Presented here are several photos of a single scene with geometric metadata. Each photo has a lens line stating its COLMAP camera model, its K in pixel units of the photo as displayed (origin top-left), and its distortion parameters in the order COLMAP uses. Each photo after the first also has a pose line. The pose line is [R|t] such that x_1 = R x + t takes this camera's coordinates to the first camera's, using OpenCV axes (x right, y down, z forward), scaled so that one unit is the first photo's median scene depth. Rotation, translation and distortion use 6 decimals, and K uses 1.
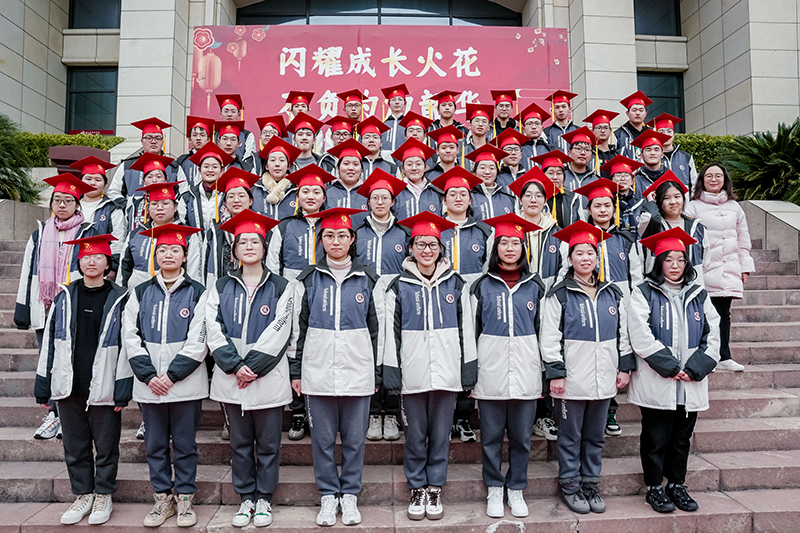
lens RADIAL K [[711.9, 0, 404.1], [0, 711.9, 250.8], [0, 0, 1]] dist [-0.150803, 0.163962]
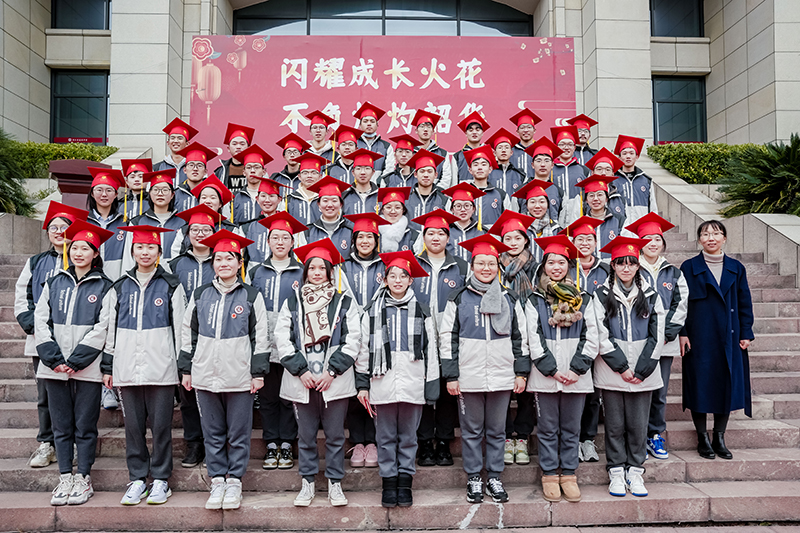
lens RADIAL K [[858.5, 0, 413.0], [0, 858.5, 275.6], [0, 0, 1]] dist [-0.078233, 0.242929]
pose [[0.999931, -0.000359, -0.011709, 0.022032], [0.000465, 0.999959, 0.009096, 0.004081], [0.011705, -0.009101, 0.999890, -0.199038]]
